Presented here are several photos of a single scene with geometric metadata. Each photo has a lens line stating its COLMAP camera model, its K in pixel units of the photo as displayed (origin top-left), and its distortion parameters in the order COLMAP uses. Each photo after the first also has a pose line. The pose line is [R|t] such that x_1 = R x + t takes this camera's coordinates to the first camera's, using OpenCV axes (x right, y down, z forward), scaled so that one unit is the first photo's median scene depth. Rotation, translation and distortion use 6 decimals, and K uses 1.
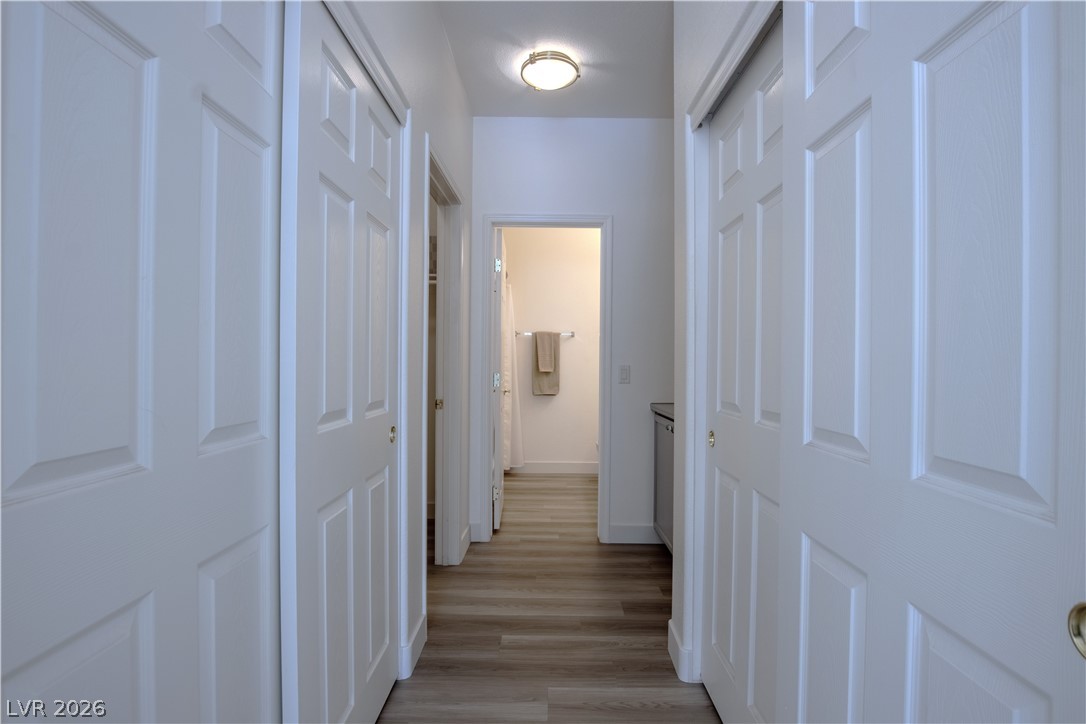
lens RADIAL K [[507.5, 0, 535.7], [0, 507.5, 368.7], [0, 0, 1]] dist [-0.033752, 0.002583]
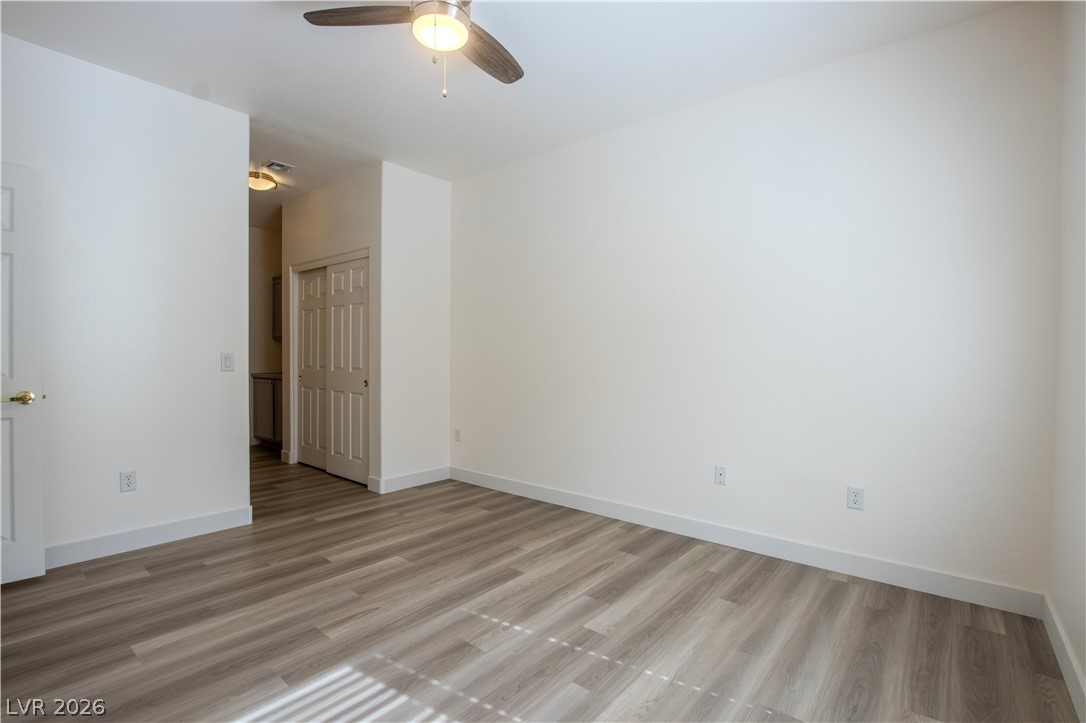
lens RADIAL K [[511.6, 0, 545.7], [0, 511.6, 363.3], [0, 0, 1]] dist [-0.023103, 0.001402]
pose [[0.620260, -0.011478, 0.784312, -0.582120], [0.005019, 0.999931, 0.010665, 0.012240], [-0.784380, -0.002679, 0.620275, -1.054669]]
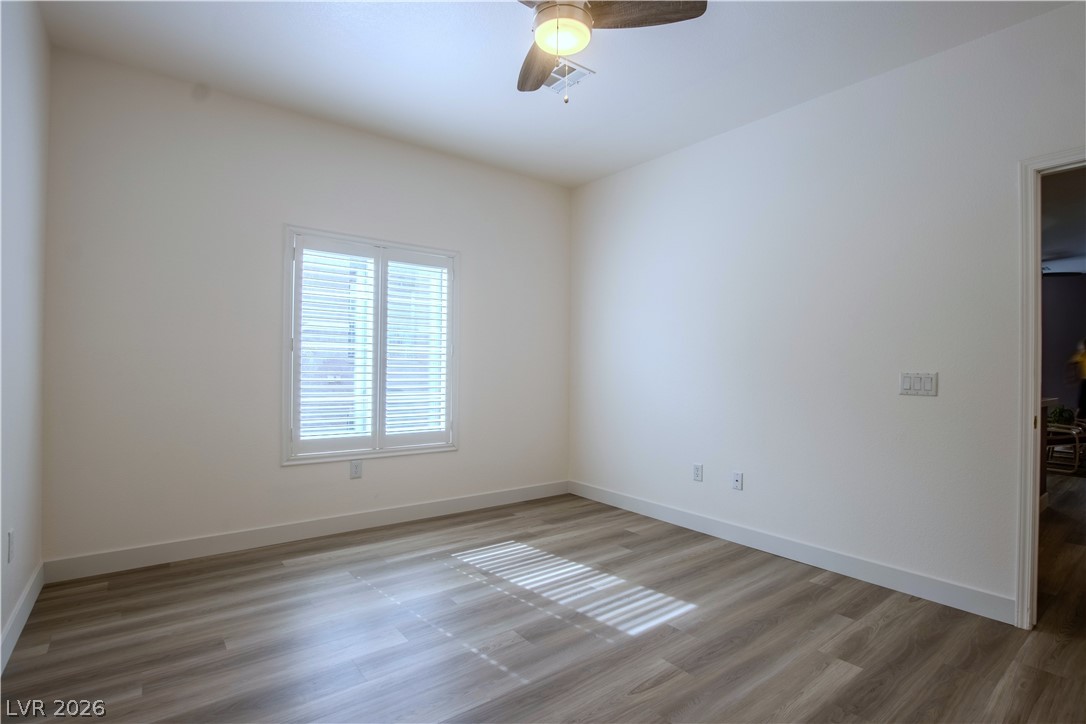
lens RADIAL K [[524.4, 0, 558.9], [0, 524.4, 361.5], [0, 0, 1]] dist [-0.021963, 0.000229]
pose [[-0.760926, -0.017640, -0.648599, 0.241813], [-0.025105, 0.999682, 0.002264, 0.000373], [0.648353, 0.018006, -0.761127, -0.075932]]
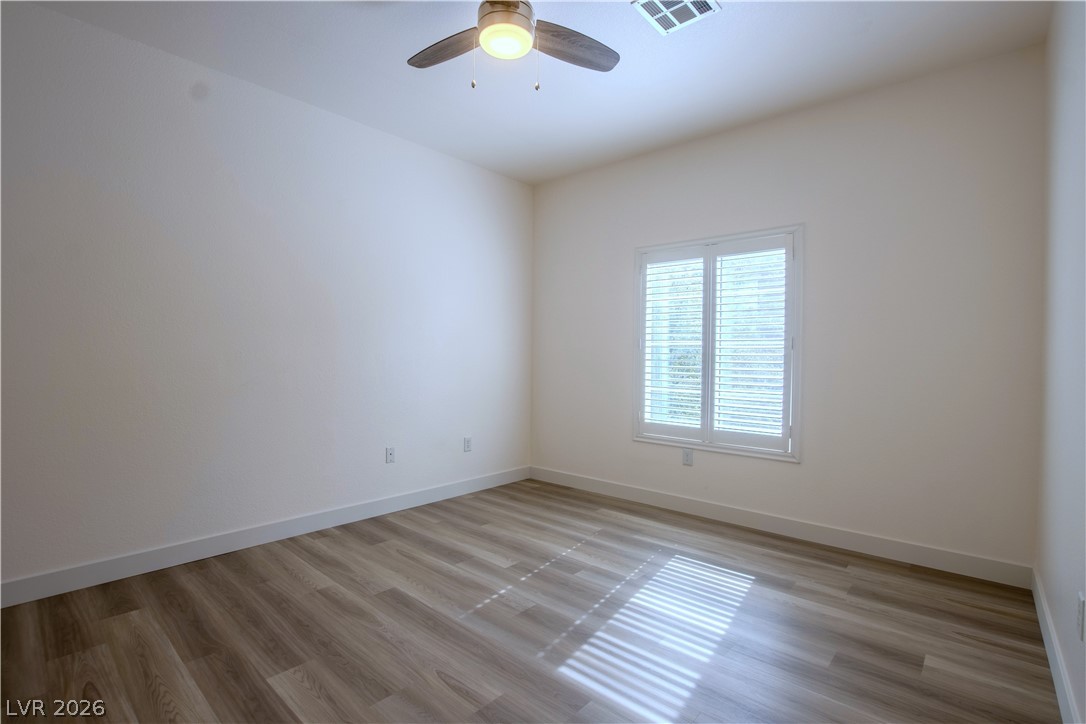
lens RADIAL K [[511.6, 0, 551.8], [0, 511.6, 363.7], [0, 0, 1]] dist [-0.023103, 0.001402]
pose [[-0.772565, -0.018151, 0.634677, -0.626671], [-0.004097, 0.999713, 0.023603, 0.002576], [-0.634923, 0.015635, -0.772417, -0.097098]]
